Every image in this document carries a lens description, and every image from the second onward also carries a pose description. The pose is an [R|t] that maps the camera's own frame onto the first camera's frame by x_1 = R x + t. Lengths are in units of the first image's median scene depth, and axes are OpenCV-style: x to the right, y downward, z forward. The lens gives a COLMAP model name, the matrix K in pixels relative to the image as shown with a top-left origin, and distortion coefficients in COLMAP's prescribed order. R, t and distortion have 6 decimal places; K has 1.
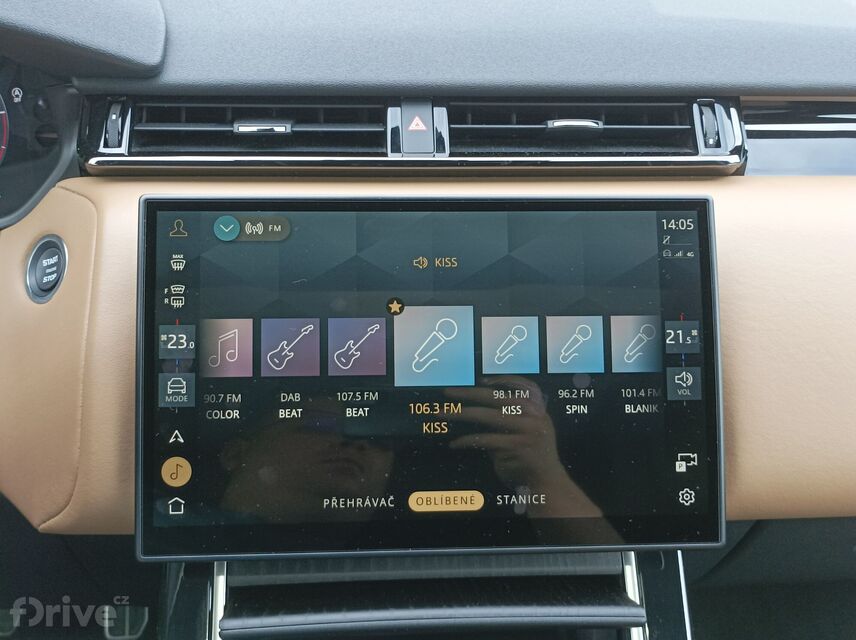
lens RADIAL K [[980.9, 0, 428.3], [0, 980.9, 319.8], [0, 0, 1]] dist [0.022097, 0.000000]
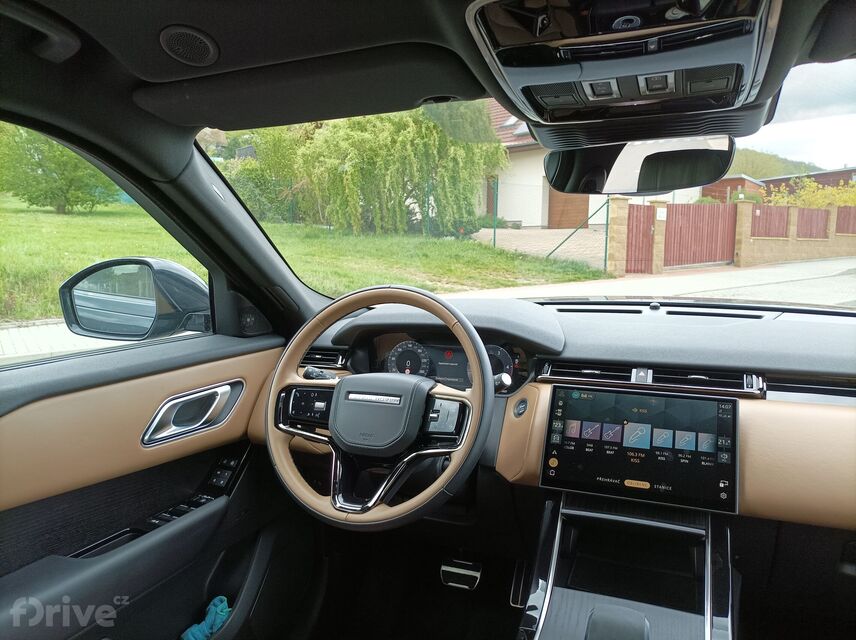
lens RADIAL K [[642.9, 0, 429.3], [0, 642.9, 318.7], [0, 0, 1]] dist [0.029243, -0.018225]
pose [[0.898378, 0.020276, -0.438755, 0.311749], [-0.181768, 0.926542, -0.329362, 0.487994], [0.399847, 0.375643, 0.836071, -1.168047]]
